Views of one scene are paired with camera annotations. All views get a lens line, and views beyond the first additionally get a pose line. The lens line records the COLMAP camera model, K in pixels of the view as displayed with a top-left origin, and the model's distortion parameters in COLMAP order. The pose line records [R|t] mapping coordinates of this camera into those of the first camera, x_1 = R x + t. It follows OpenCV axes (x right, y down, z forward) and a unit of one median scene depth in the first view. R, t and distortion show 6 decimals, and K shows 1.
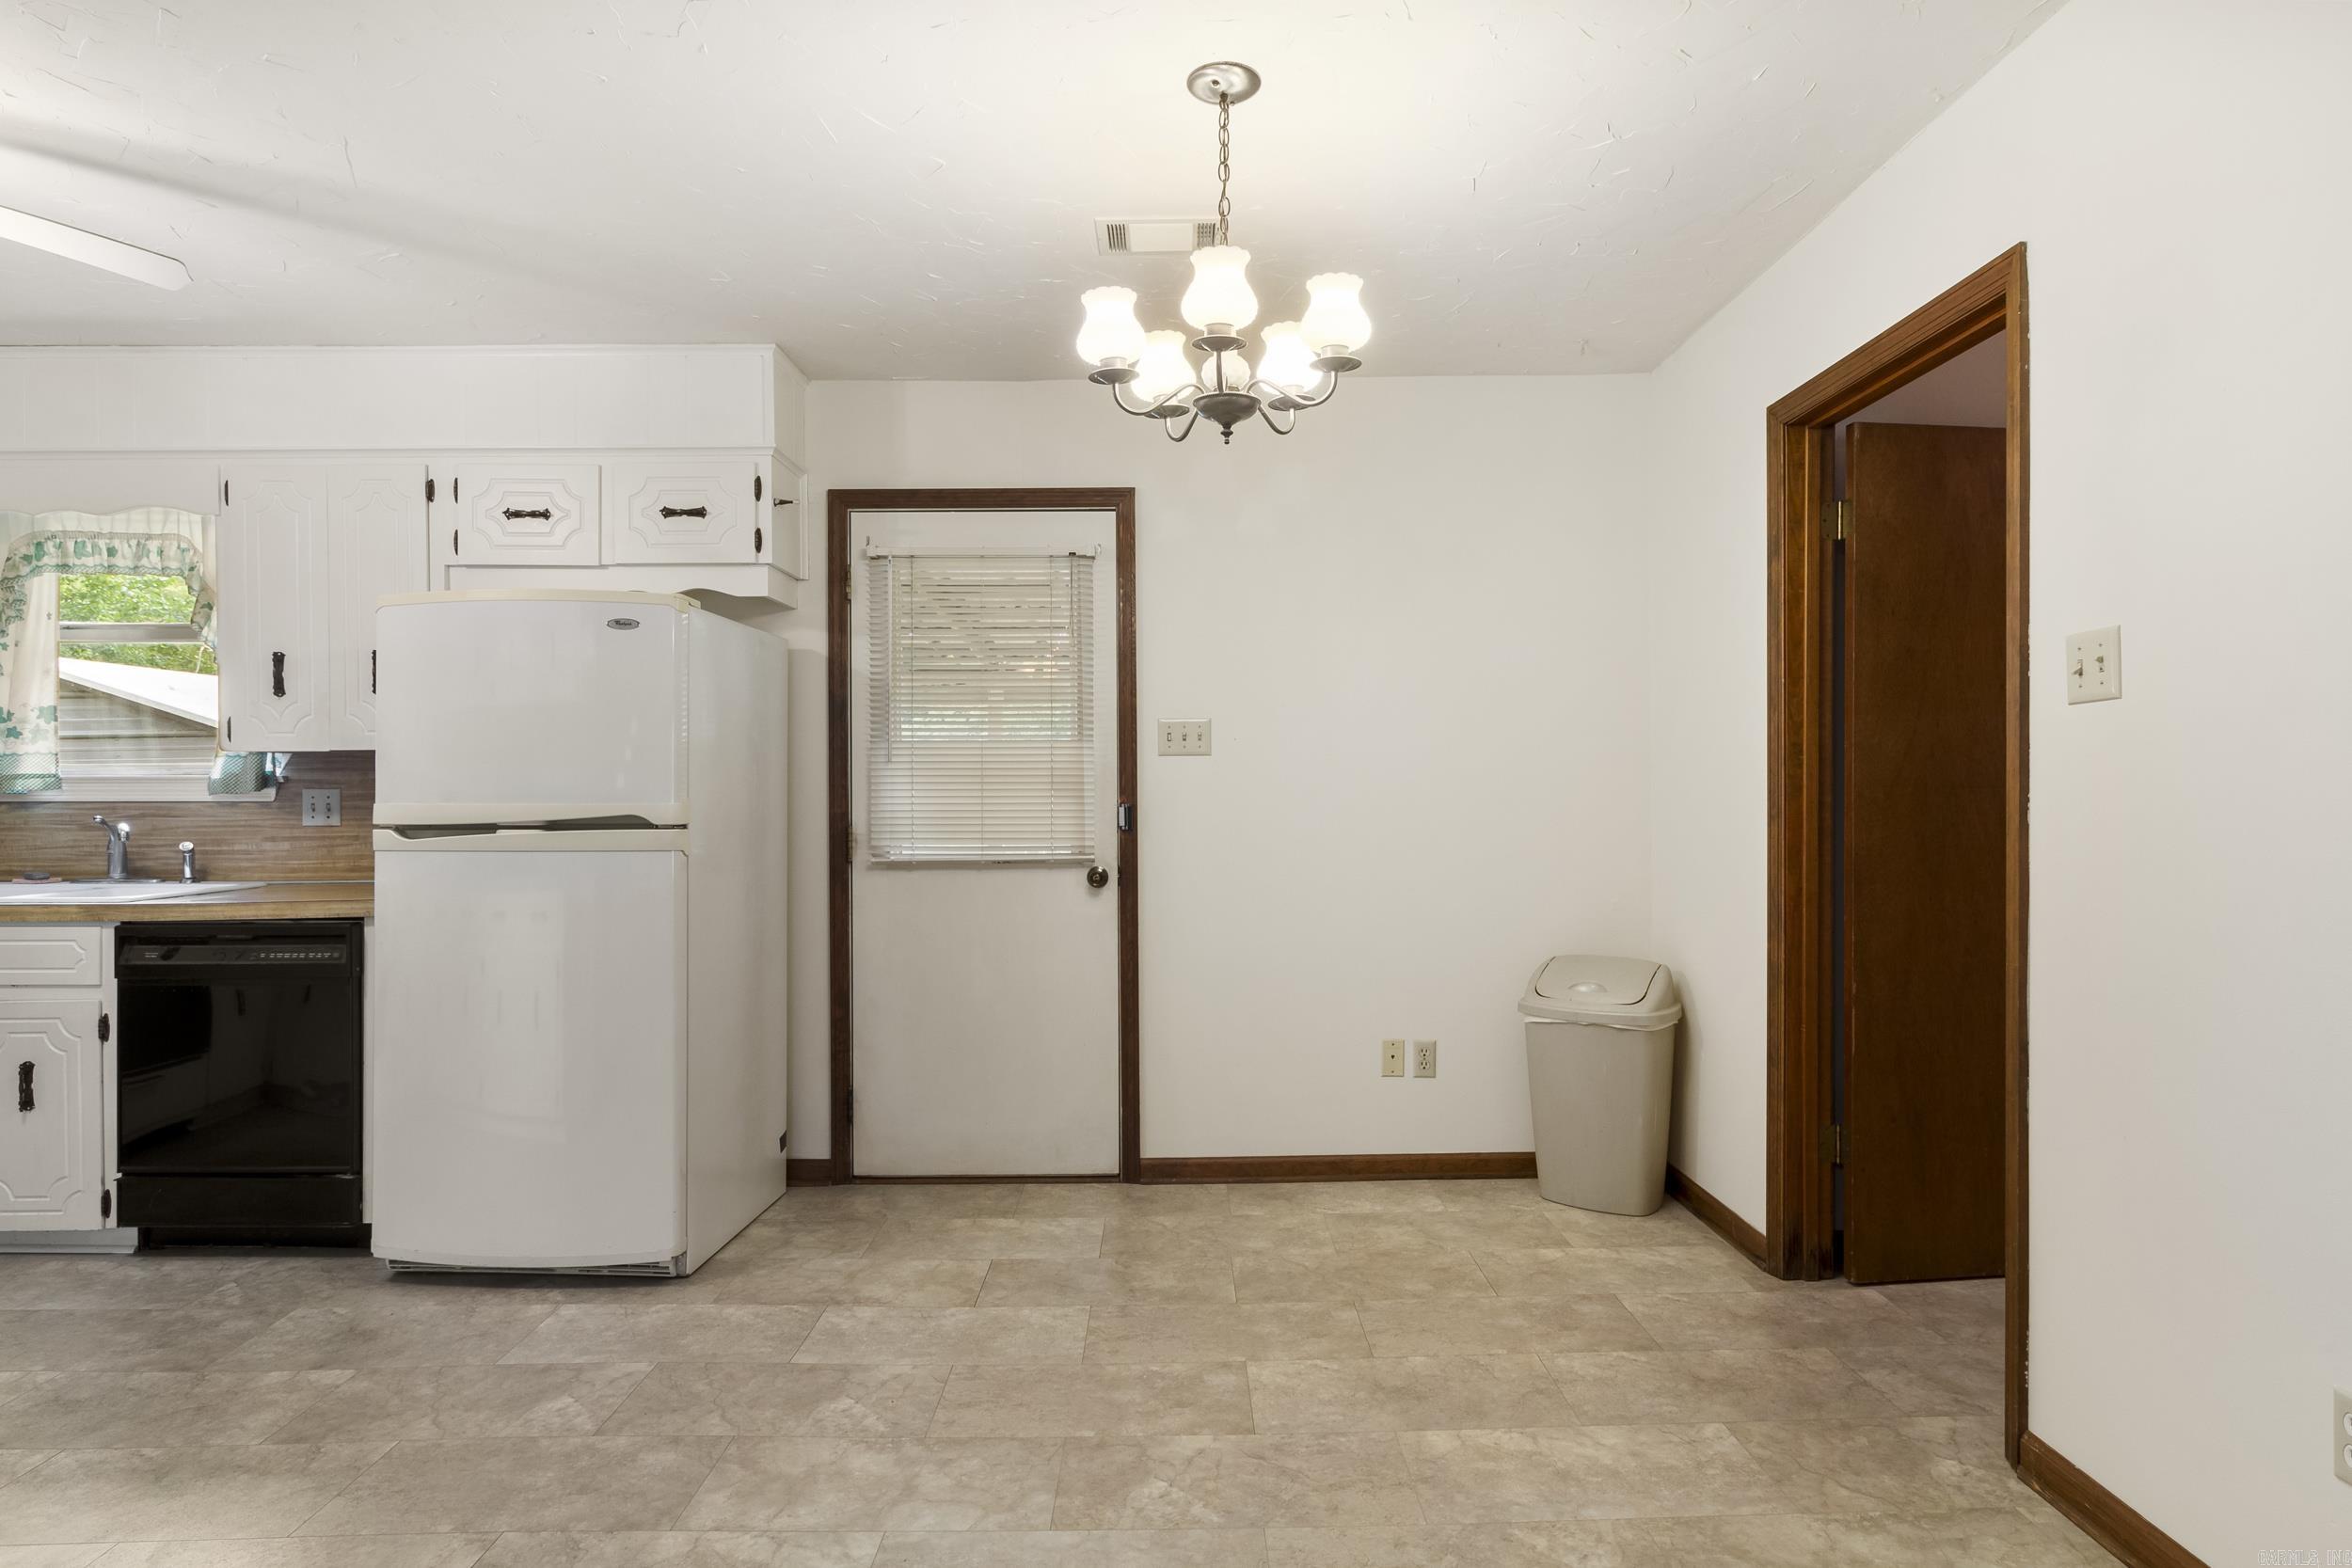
lens RADIAL K [[1276.4, 0, 1201.3], [0, 1276.4, 785.9], [0, 0, 1]] dist [-0.001197, 0.000740]
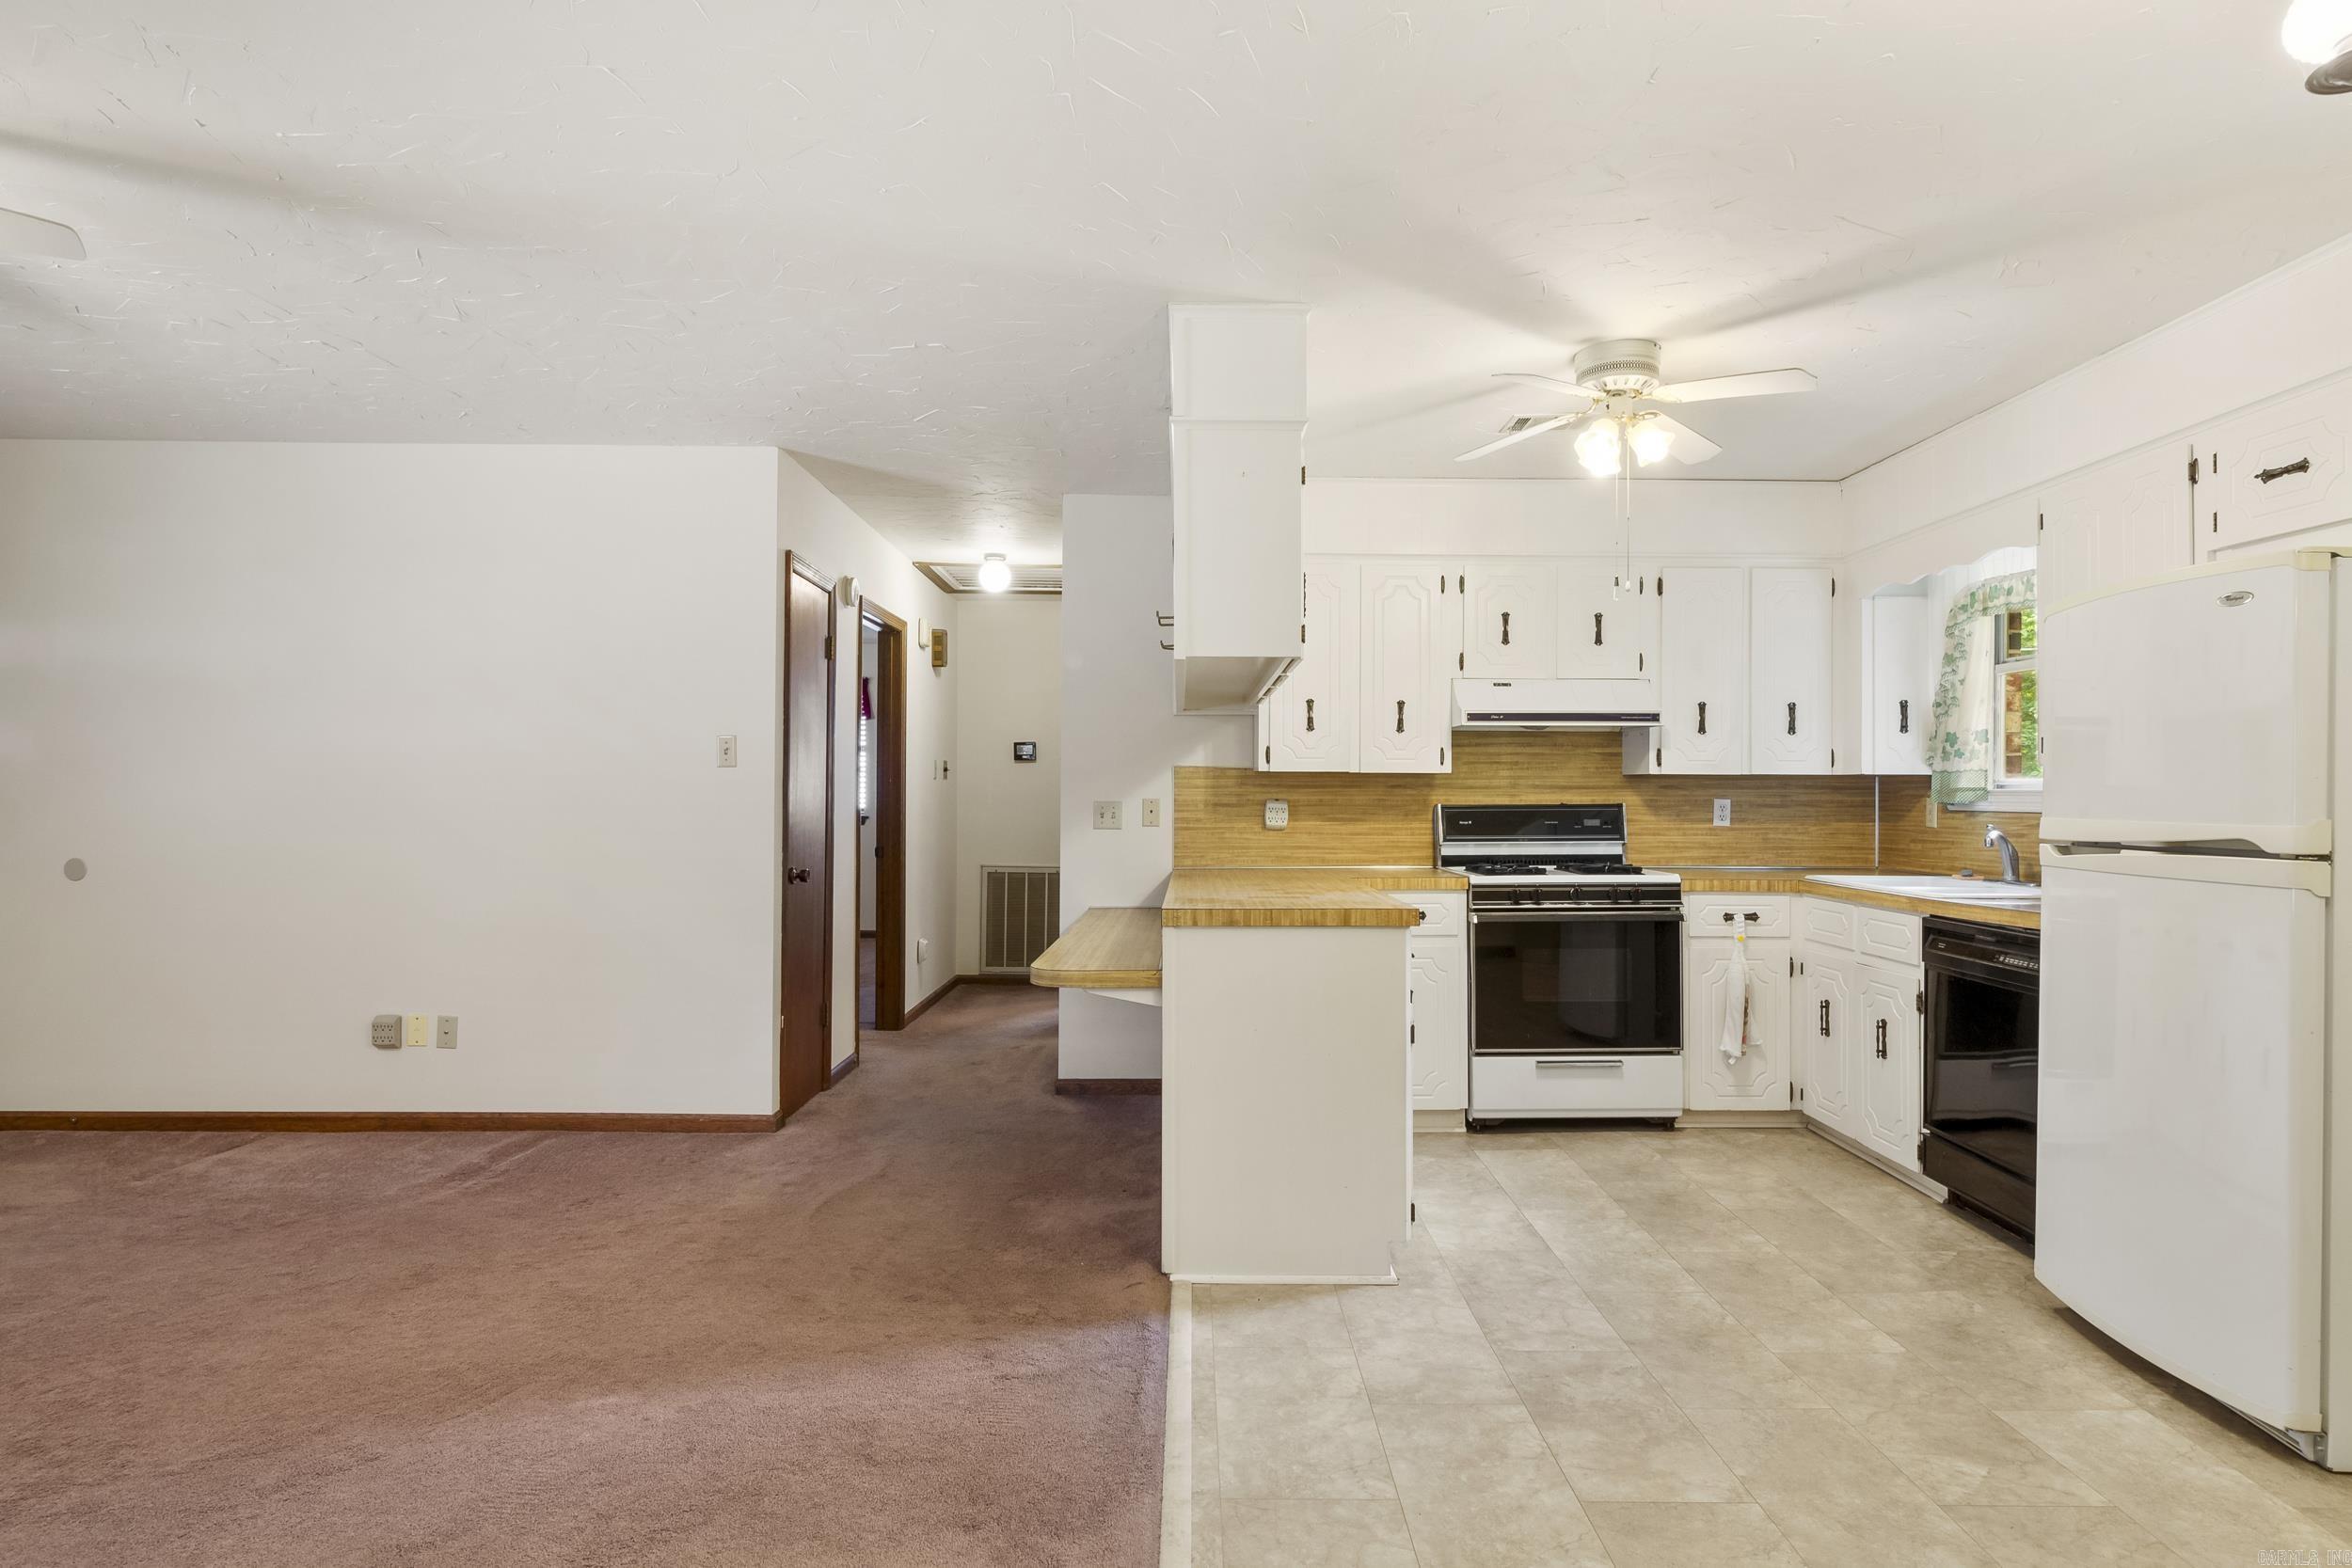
lens RADIAL K [[1276.4, 0, 1201.3], [0, 1276.4, 785.9], [0, 0, 1]] dist [-0.001197, 0.000740]
pose [[-0.006762, -0.002478, -0.999974, 0.285572], [-0.007413, 0.999970, -0.002428, -0.002947], [0.999950, 0.007396, -0.006780, 0.297911]]
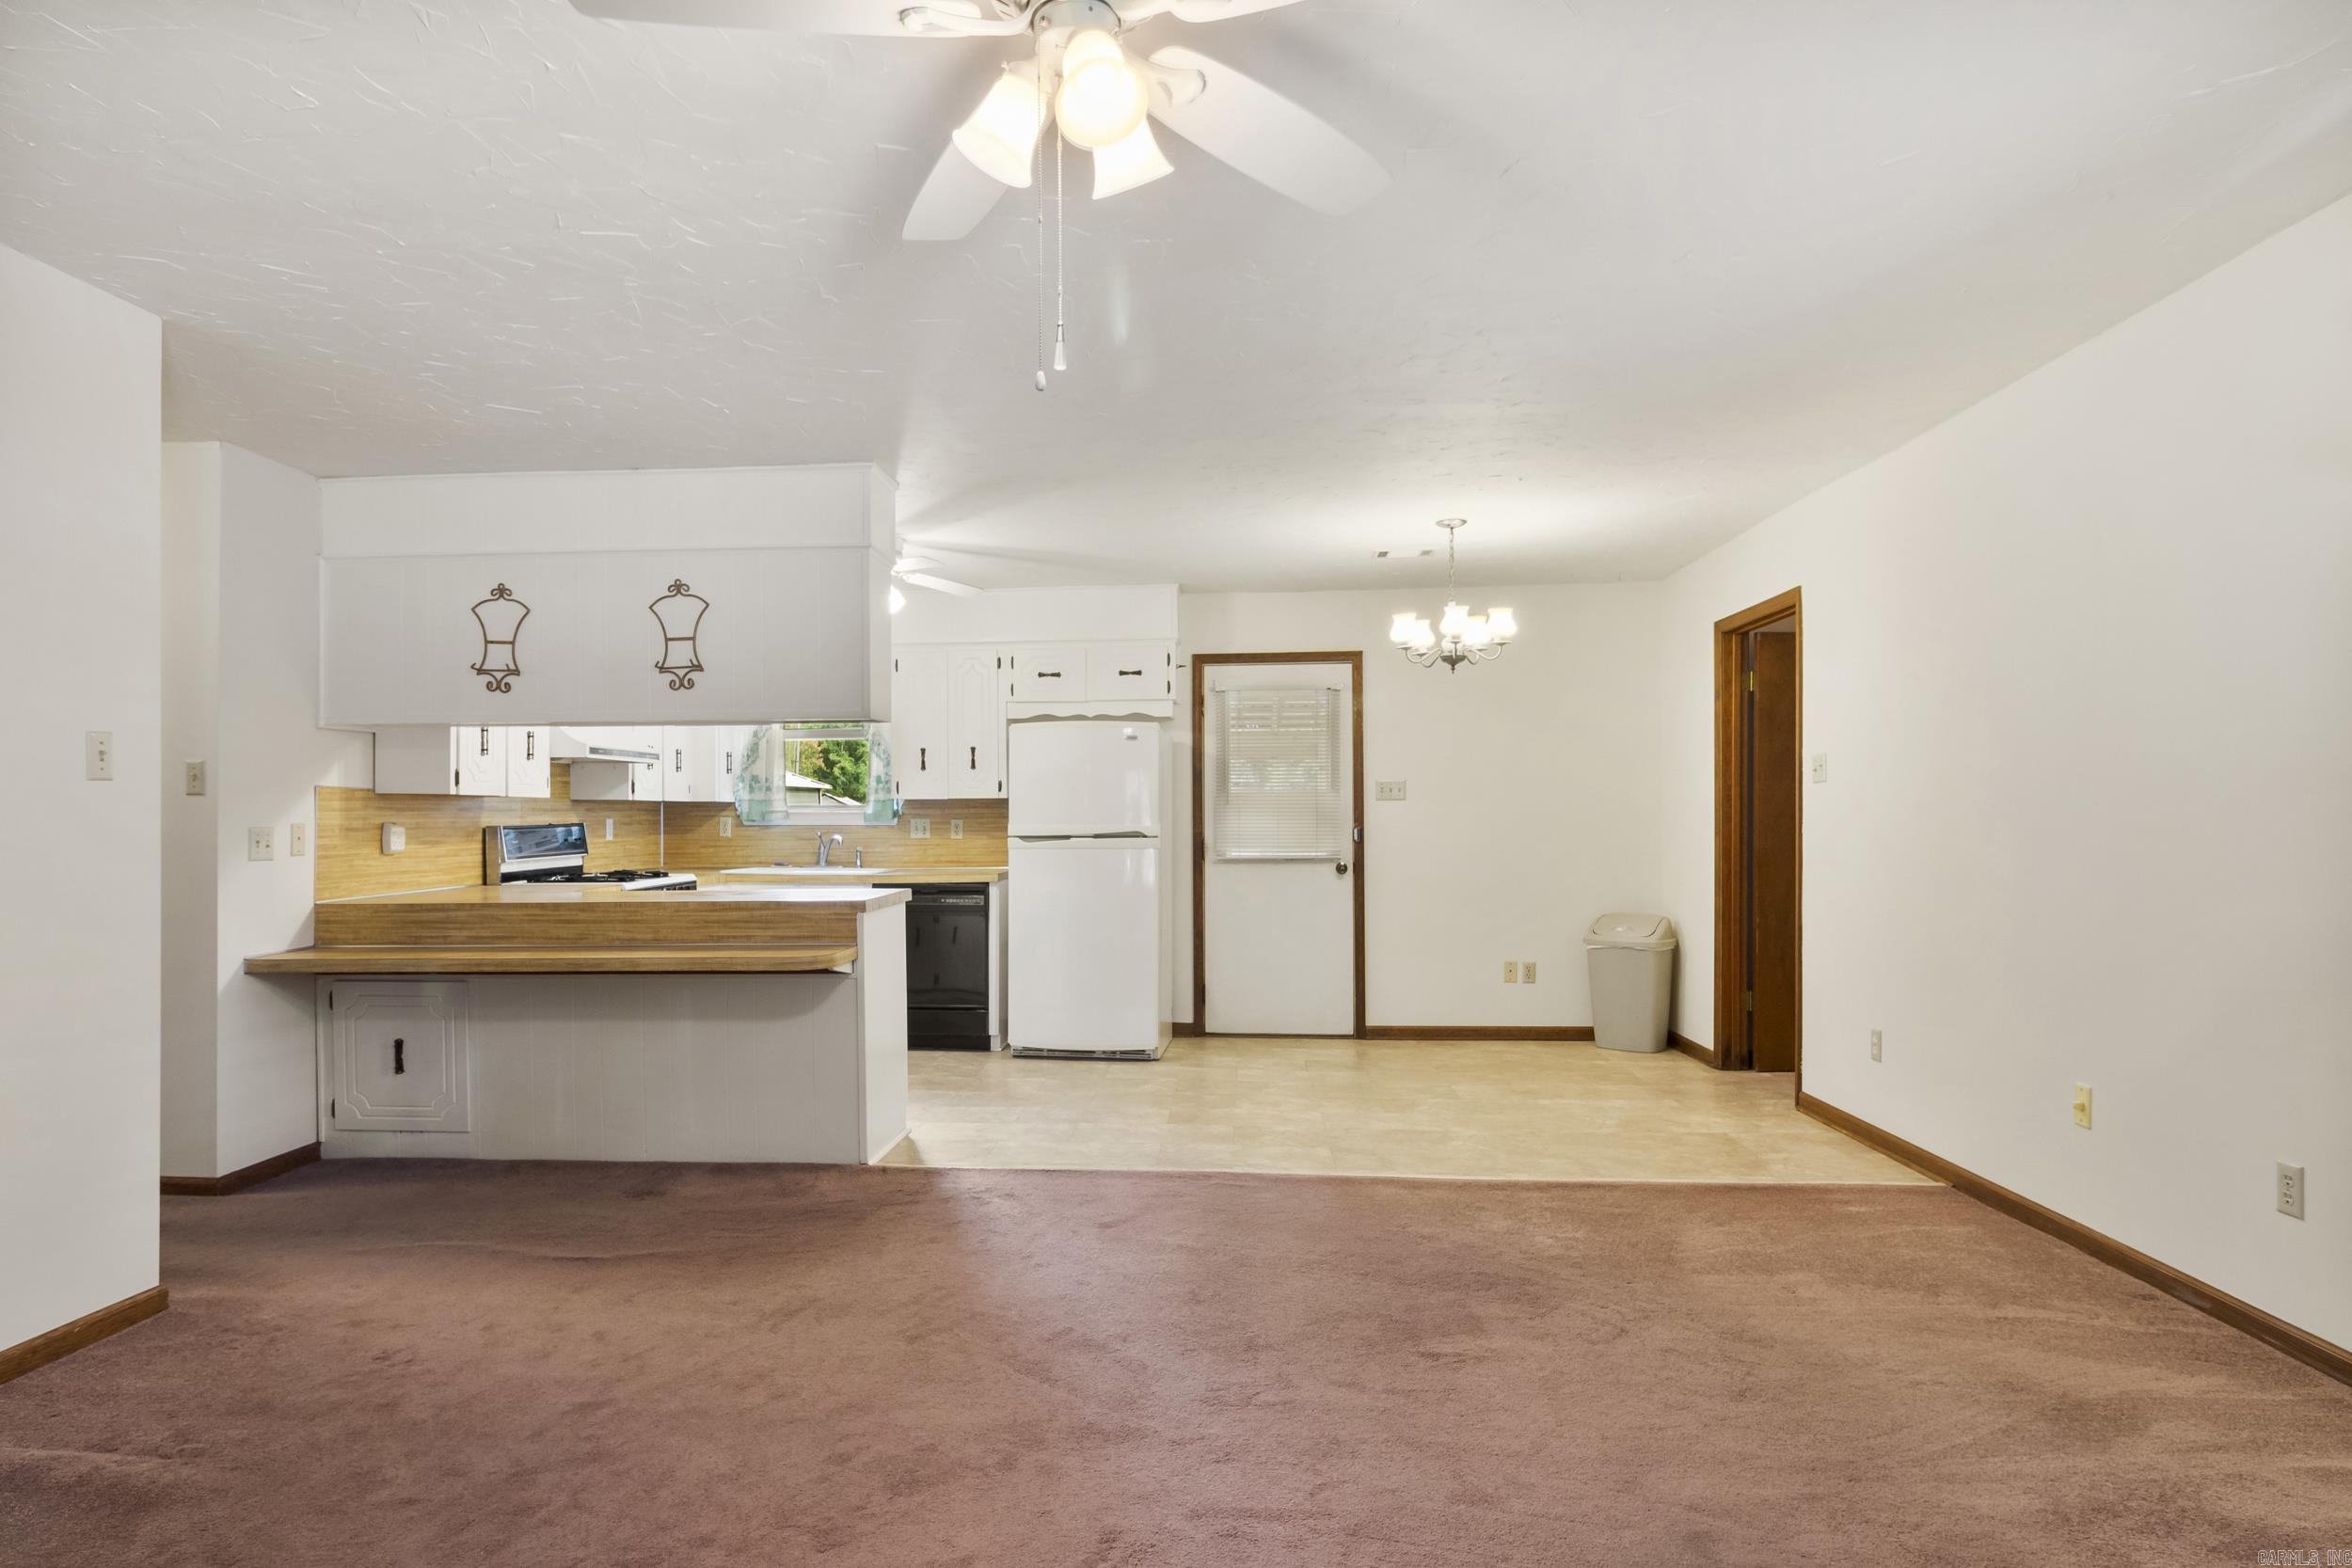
lens RADIAL K [[1308.2, 0, 1131.3], [0, 1308.2, 820.0], [0, 0, 1]] dist [0.000531, 0.000176]
pose [[0.994761, 0.000889, -0.102226, -0.197397], [-0.000819, 0.999999, 0.000730, 0.003008], [0.102227, -0.000643, 0.994761, -0.901225]]
